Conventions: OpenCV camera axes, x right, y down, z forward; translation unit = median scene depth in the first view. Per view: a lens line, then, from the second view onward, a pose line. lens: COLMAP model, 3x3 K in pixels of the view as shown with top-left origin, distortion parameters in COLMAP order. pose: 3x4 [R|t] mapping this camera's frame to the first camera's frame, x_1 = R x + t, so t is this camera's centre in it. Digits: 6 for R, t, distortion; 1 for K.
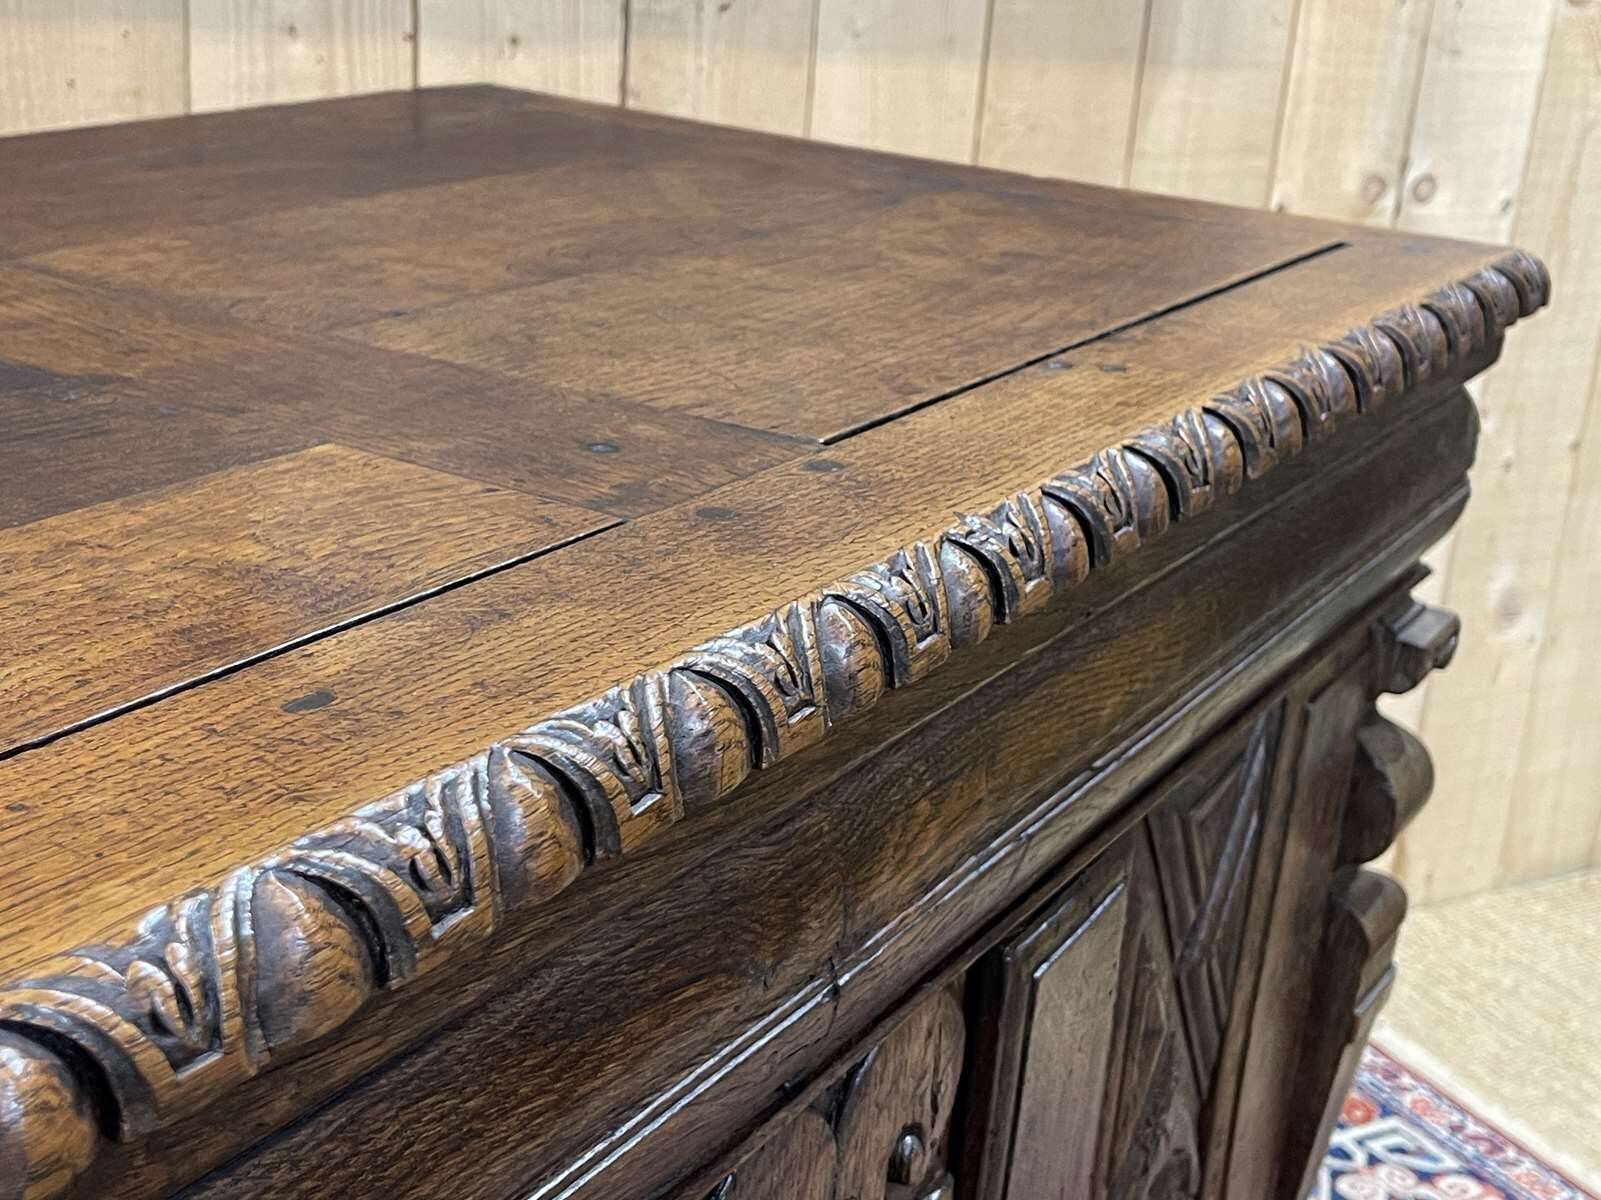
lens RADIAL K [[2206.8, 0, 816.3], [0, 2206.8, 640.8], [0, 0, 1]] dist [0.038588, 0.000000]
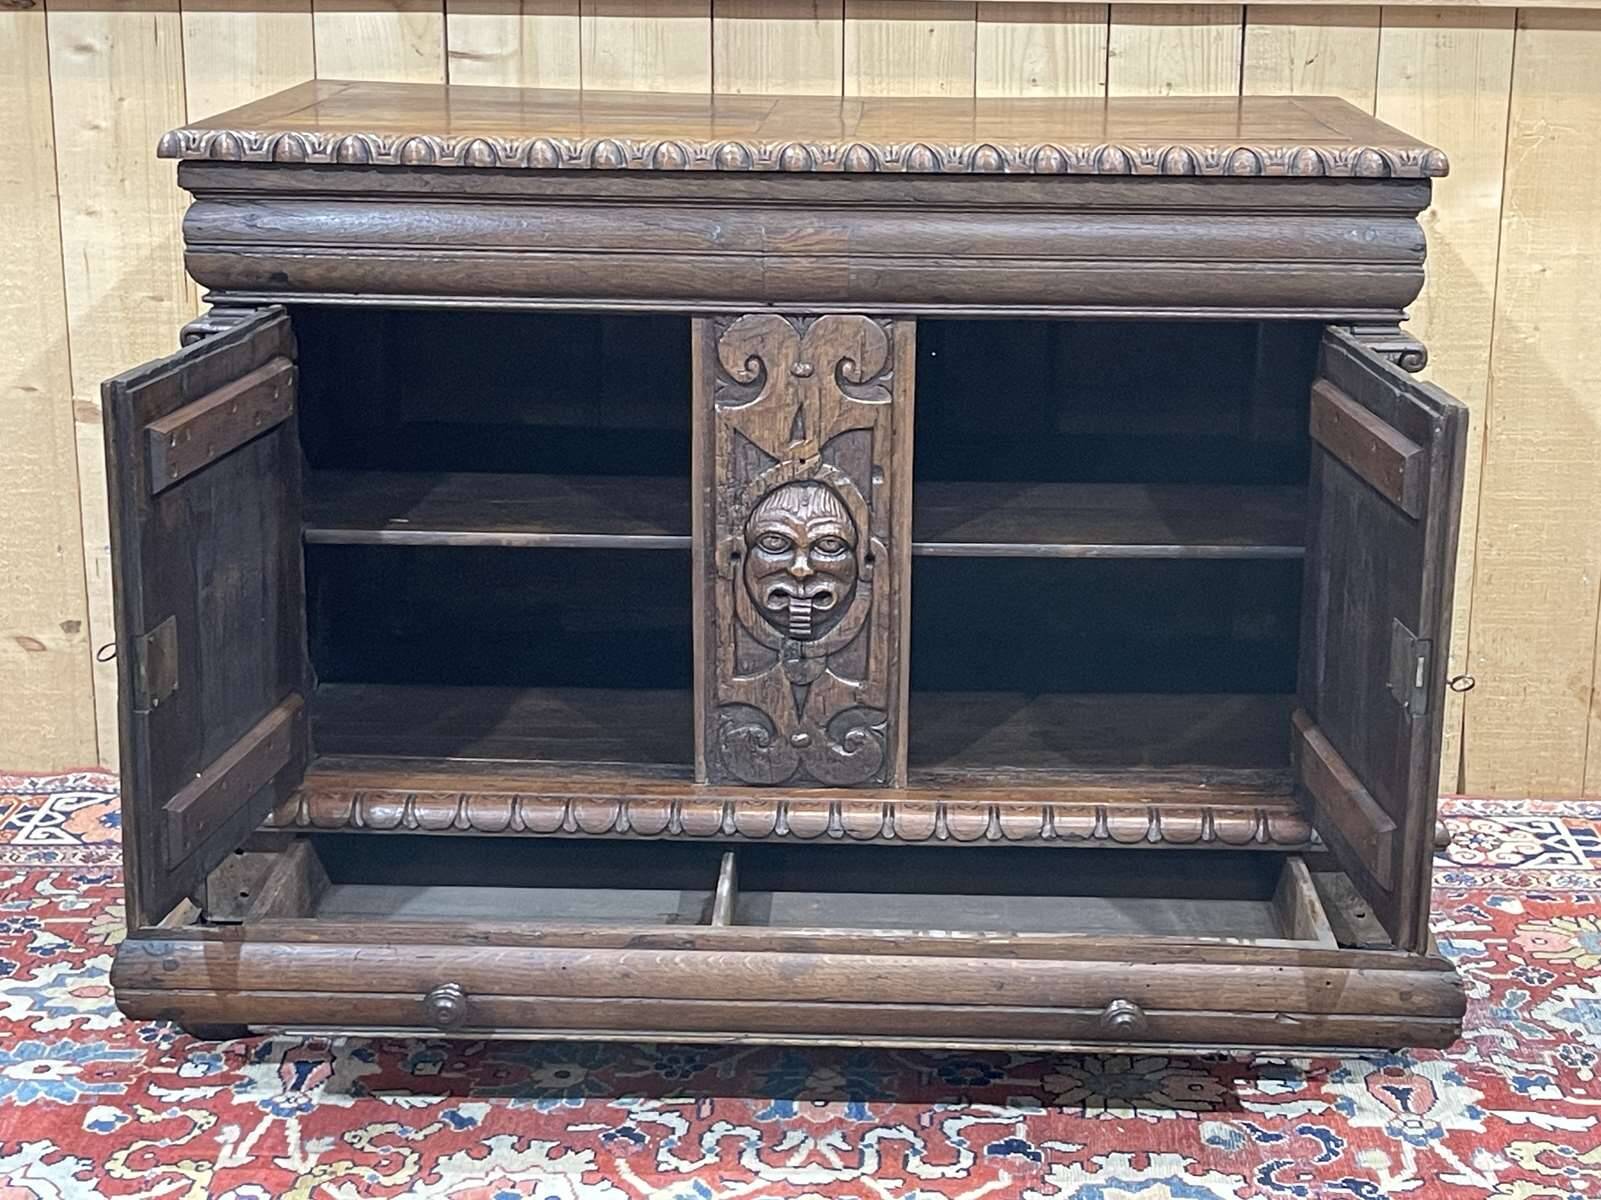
lens RADIAL K [[2723.6, 0, 835.8], [0, 2723.6, 620.8], [0, 0, 1]] dist [0.103574, 0.000000]
pose [[0.486422, 0.165498, -0.857907, 3.909400], [-0.280905, 0.959389, 0.025805, 0.551083], [0.827336, 0.228438, 0.513157, -1.051464]]
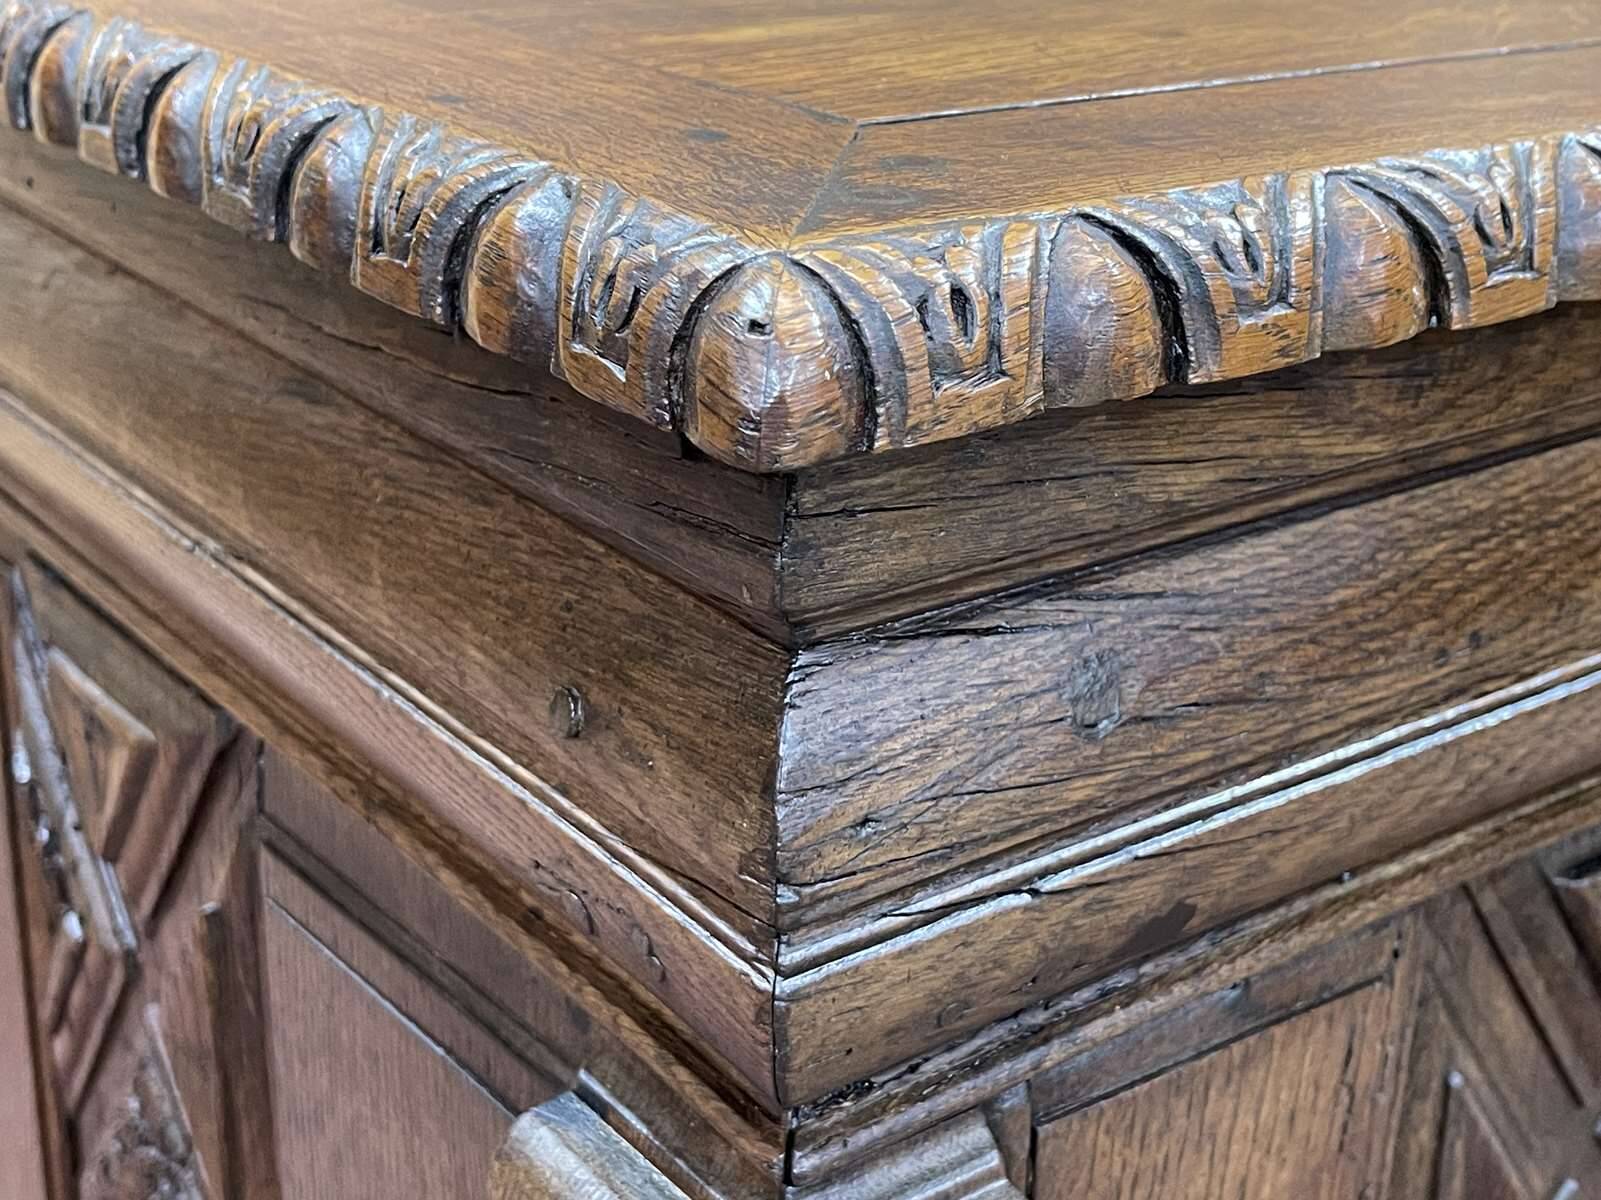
lens RADIAL K [[2175.9, 0, 796.3], [0, 2175.9, 568.5], [0, 0, 1]] dist [0.085494, 0.000000]
pose [[0.928119, 0.092284, -0.360665, -0.271481], [-0.091827, 0.995604, 0.018444, 0.274665], [0.360782, 0.016001, 0.932513, -0.314397]]
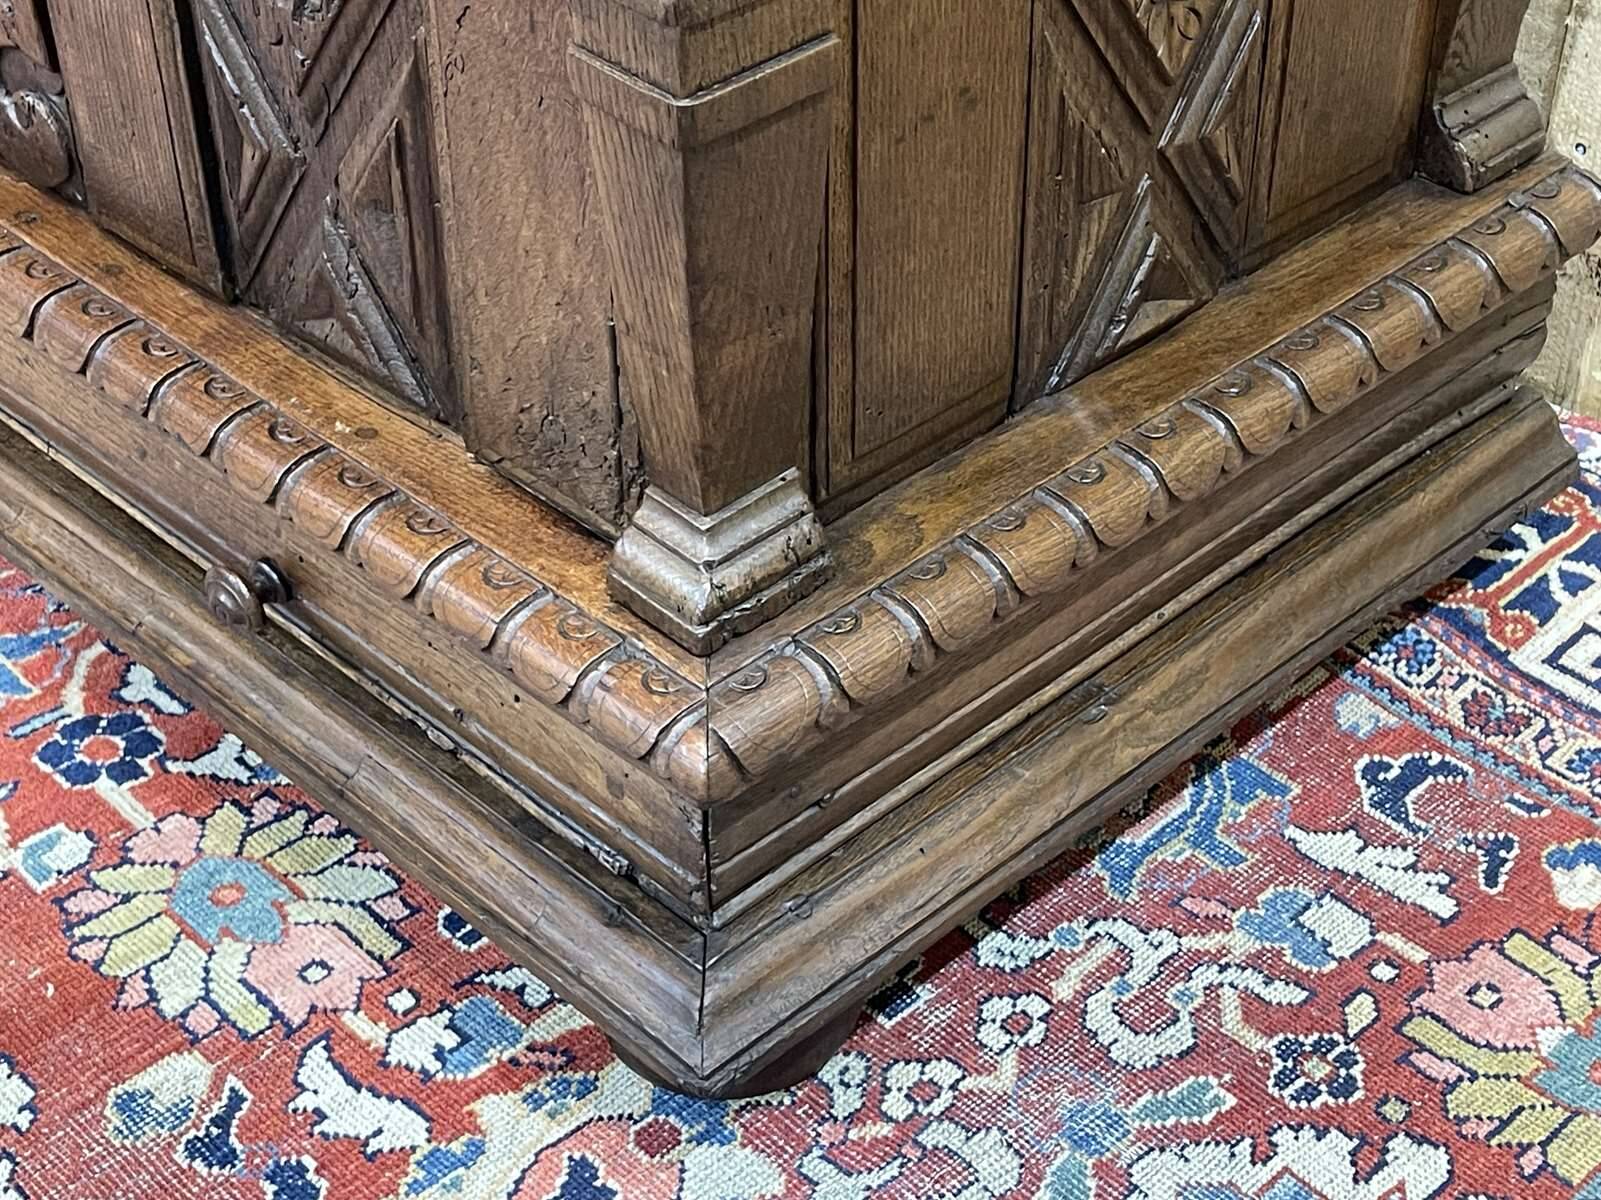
lens RADIAL K [[2614.6, 0, 826.5], [0, 2614.6, 618.7], [0, 0, 1]] dist [0.098442, 0.000000]
pose [[-0.246567, 0.541109, -0.803994, 1.962922], [-0.362345, 0.717965, 0.594333, -0.472664], [0.898839, 0.437866, 0.019042, 2.178375]]
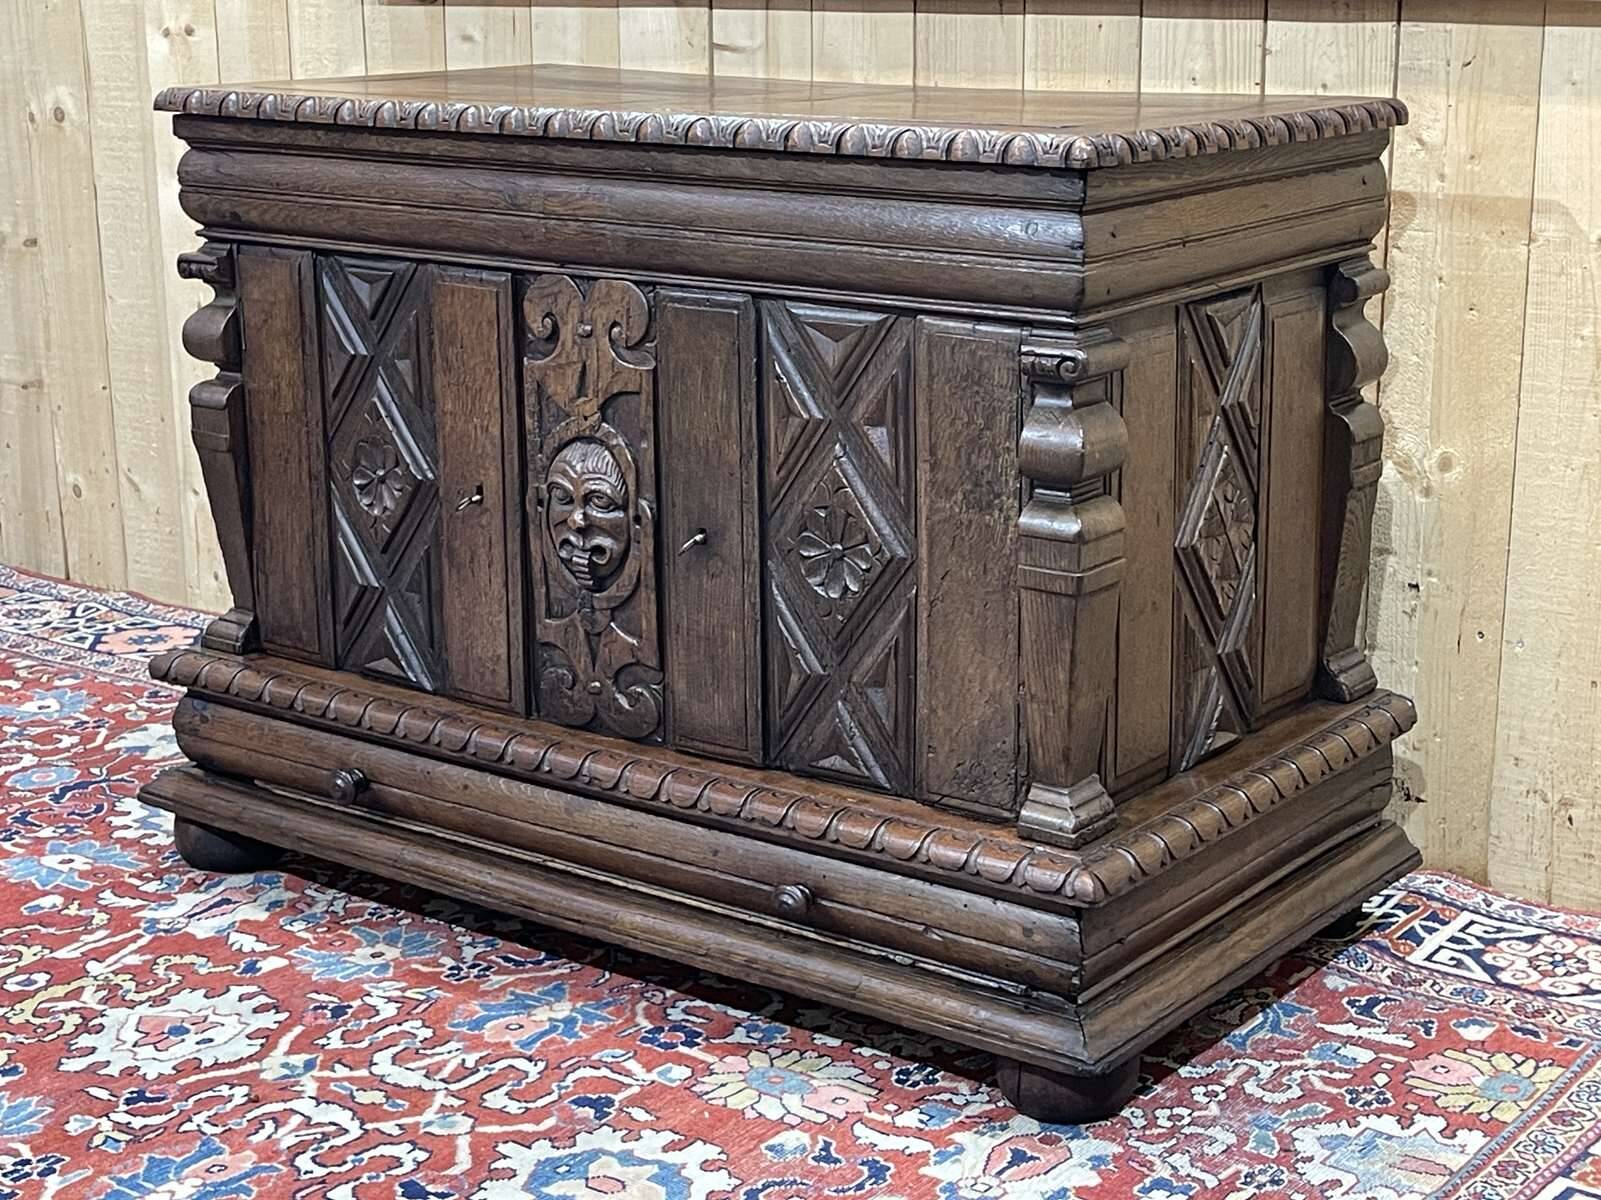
lens RADIAL K [[2614.6, 0, 807.6], [0, 2614.6, 613.7], [0, 0, 1]] dist [0.098442, 0.000000]
pose [[-0.102994, 0.181001, -0.978075, 4.417524], [-0.351596, 0.913201, 0.206019, -0.322932], [0.930469, 0.365106, -0.030415, 1.753056]]
